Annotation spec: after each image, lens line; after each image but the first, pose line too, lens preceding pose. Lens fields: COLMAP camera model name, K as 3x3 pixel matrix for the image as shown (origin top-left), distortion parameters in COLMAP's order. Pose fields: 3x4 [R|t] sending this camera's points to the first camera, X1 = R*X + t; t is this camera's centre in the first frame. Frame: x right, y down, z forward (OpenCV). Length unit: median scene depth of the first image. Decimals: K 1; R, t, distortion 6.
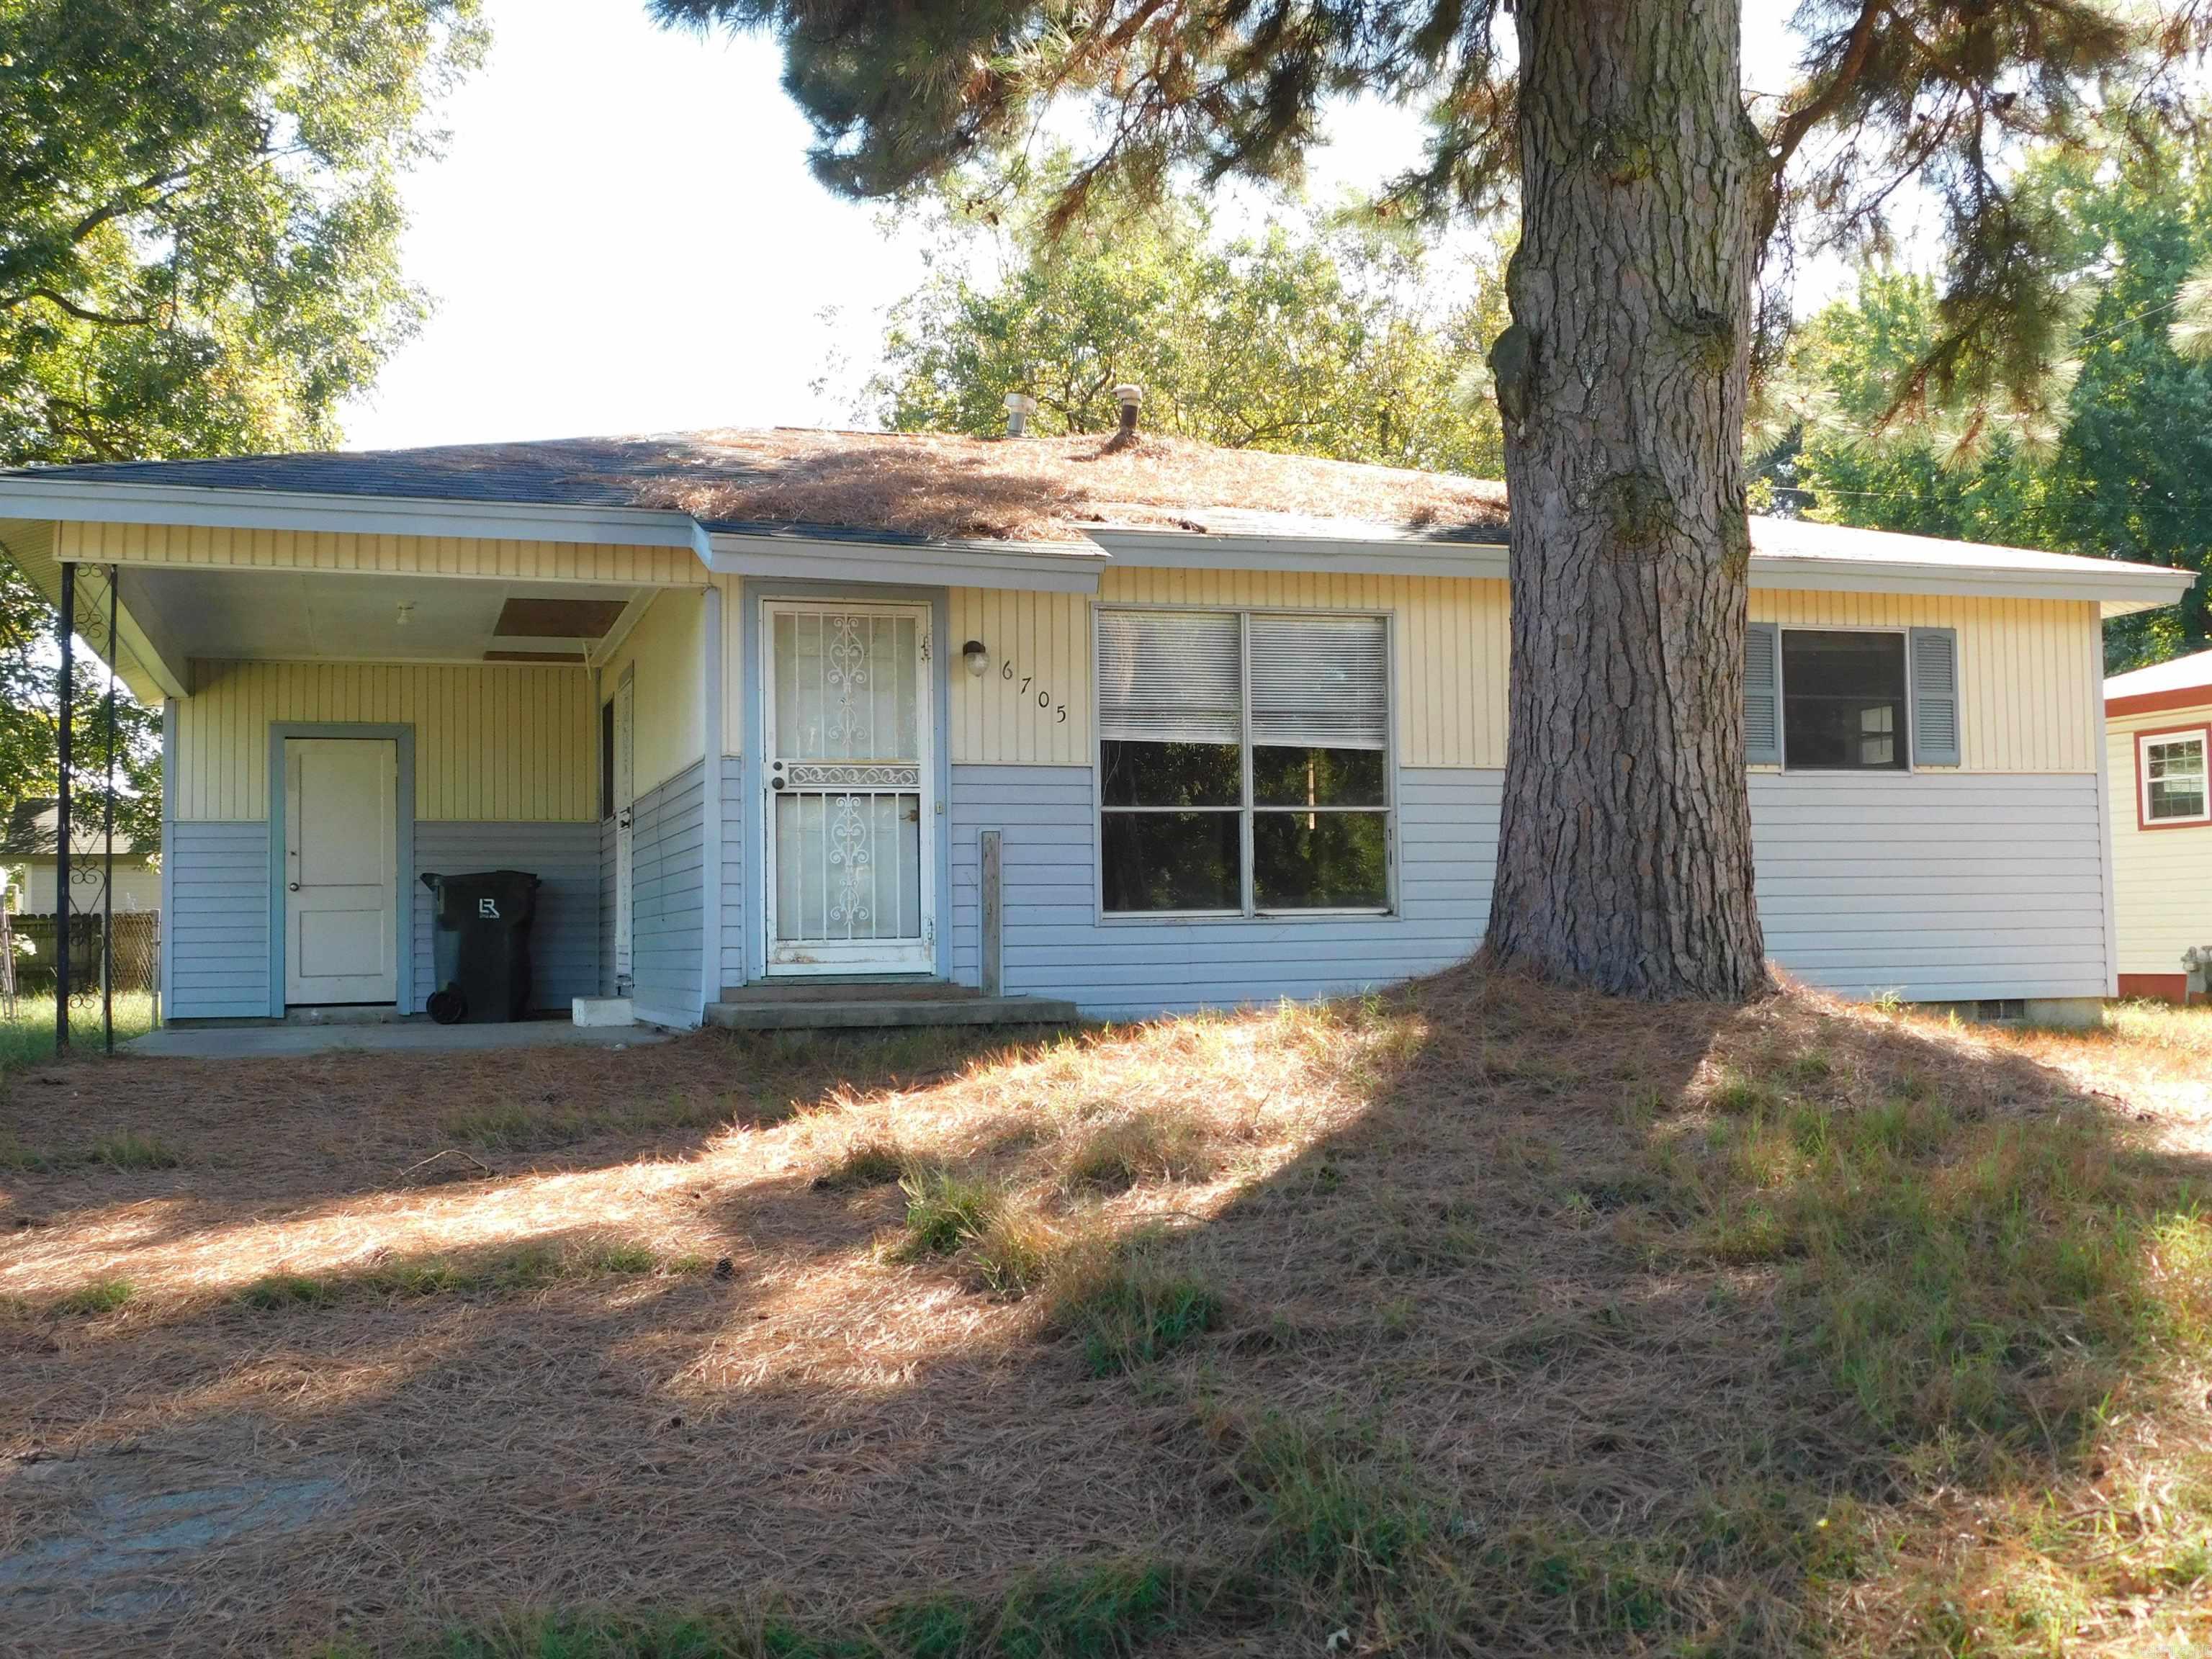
lens RADIAL K [[2264.6, 0, 1106.0], [0, 2264.6, 829.5], [0, 0, 1]] dist [0.008253, -0.000537]
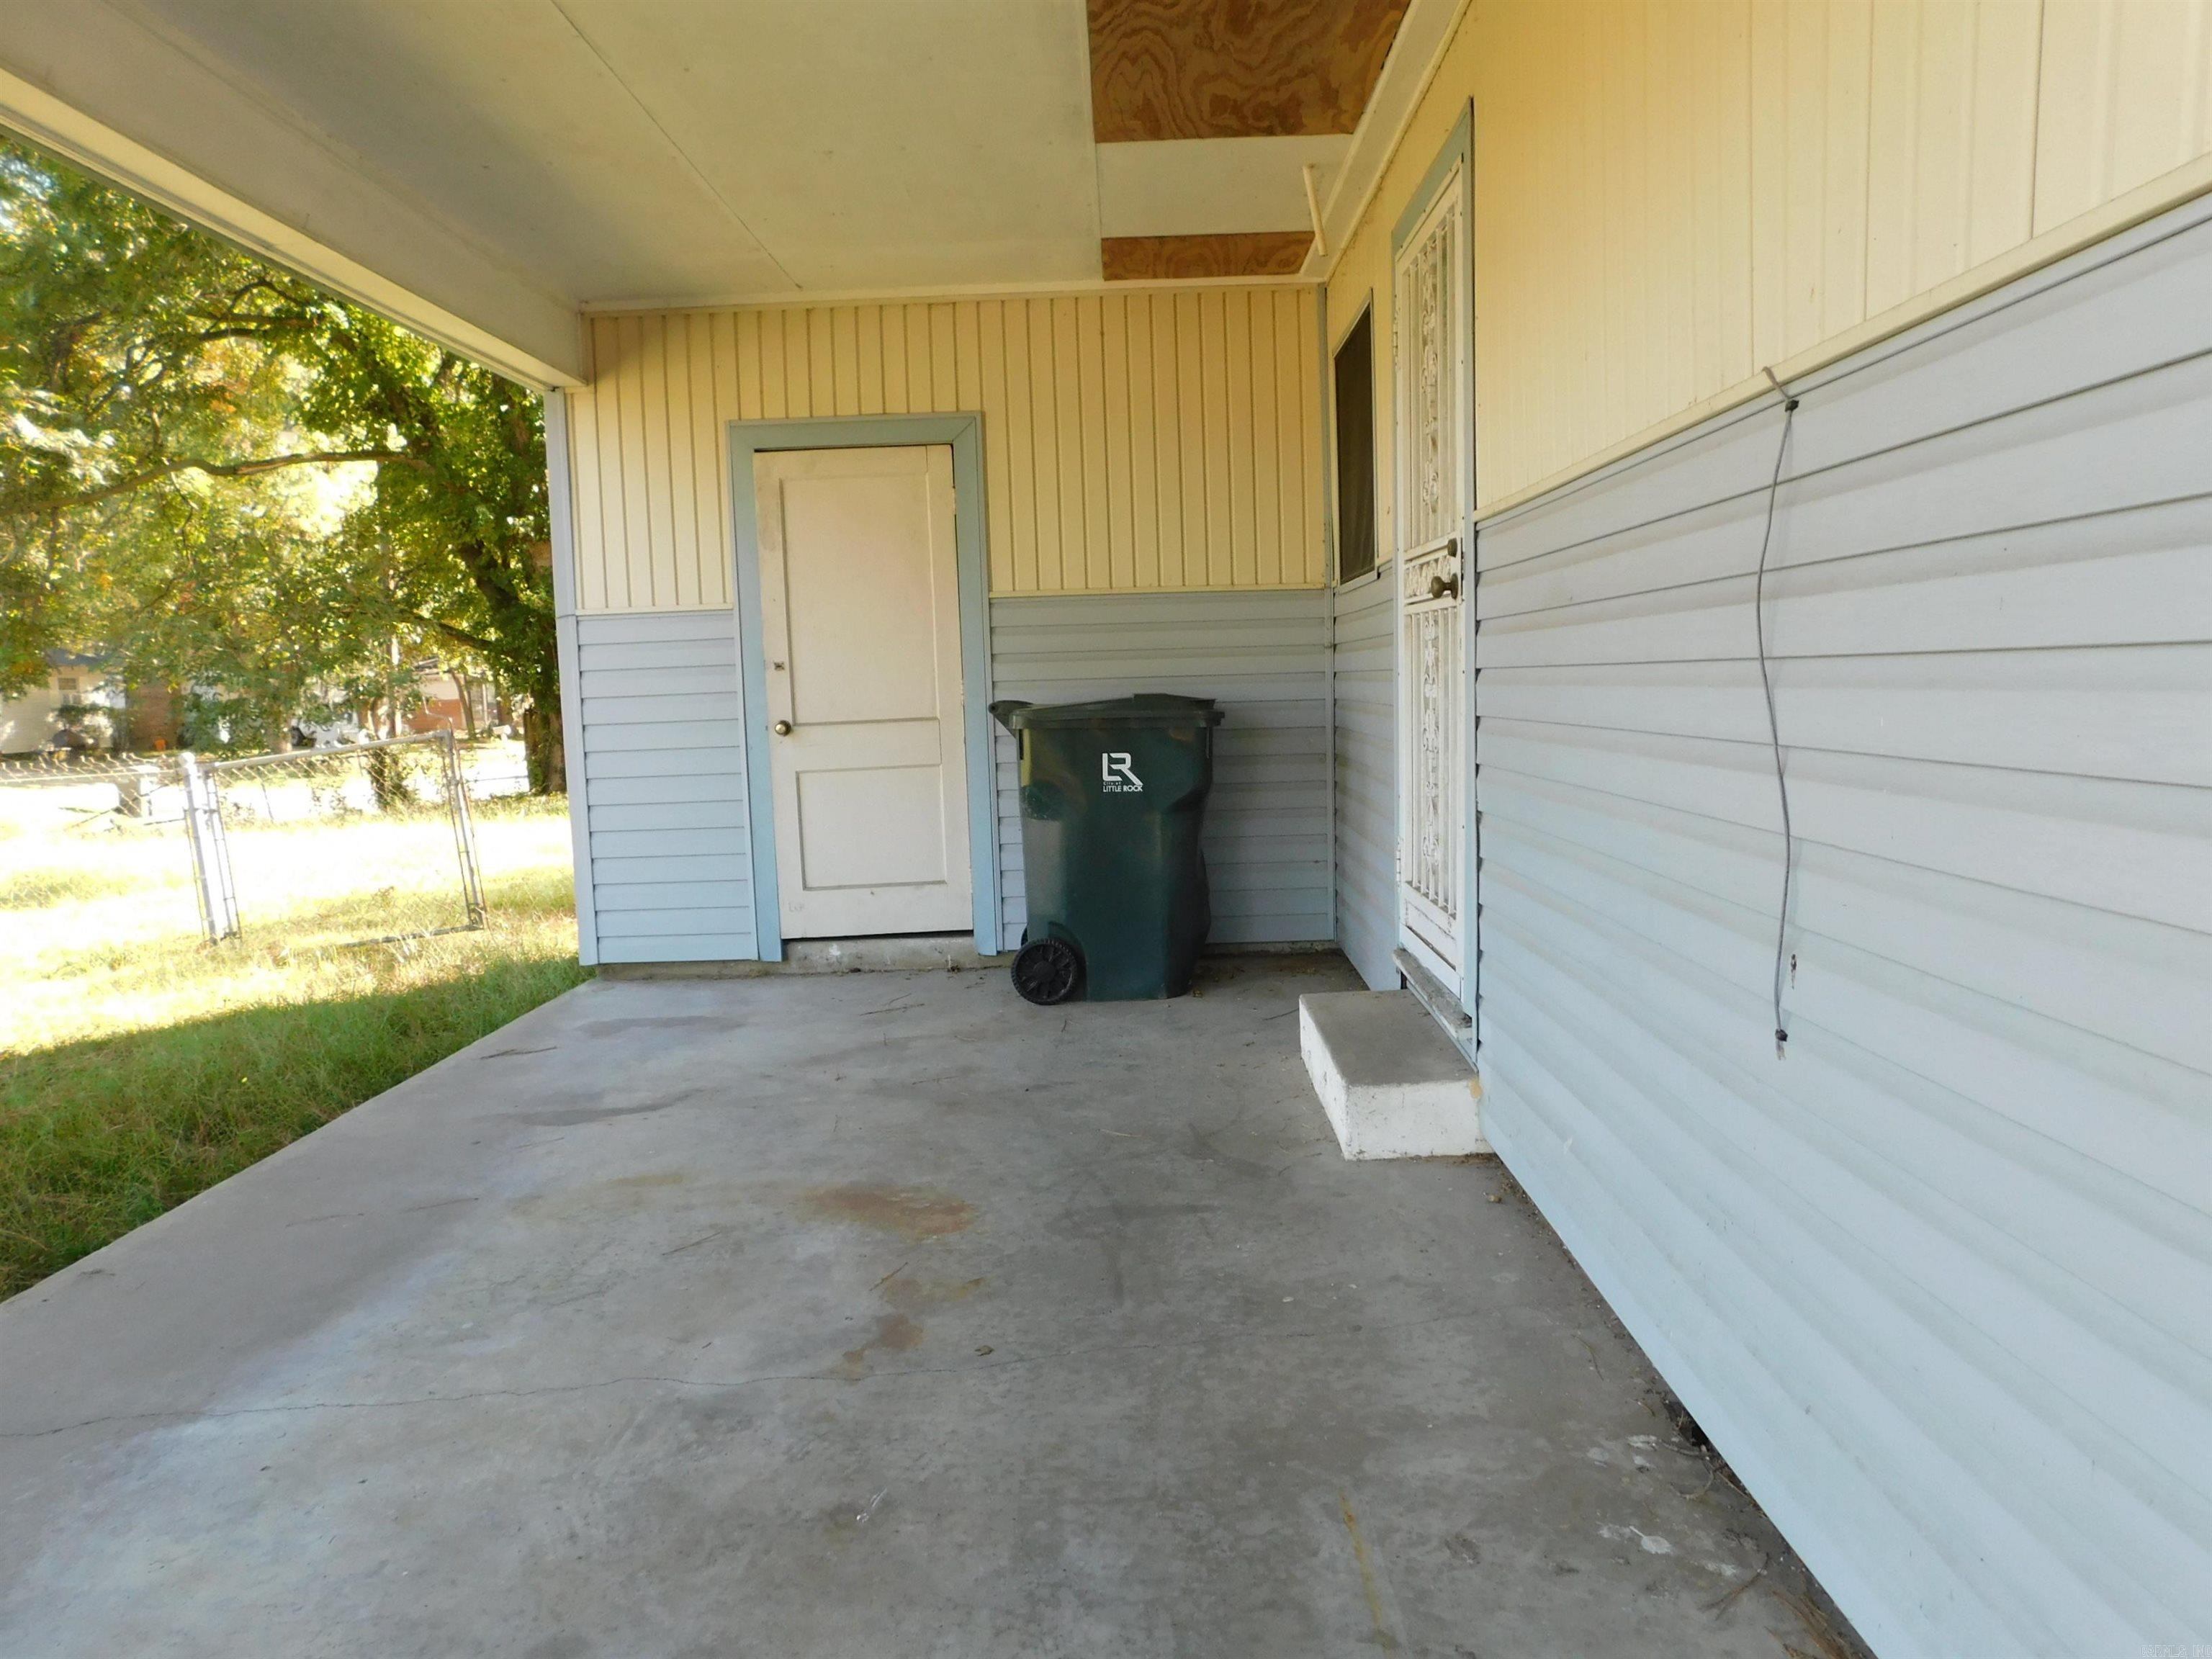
lens RADIAL K [[1463.3, 0, 1098.8], [0, 1463.3, 821.0], [0, 0, 1]] dist [-0.066558, 0.061716]
pose [[0.944108, 0.015717, -0.329262, -0.169840], [0.034659, 0.988593, 0.146569, -0.001362], [0.327810, -0.149789, 0.932793, 0.691520]]
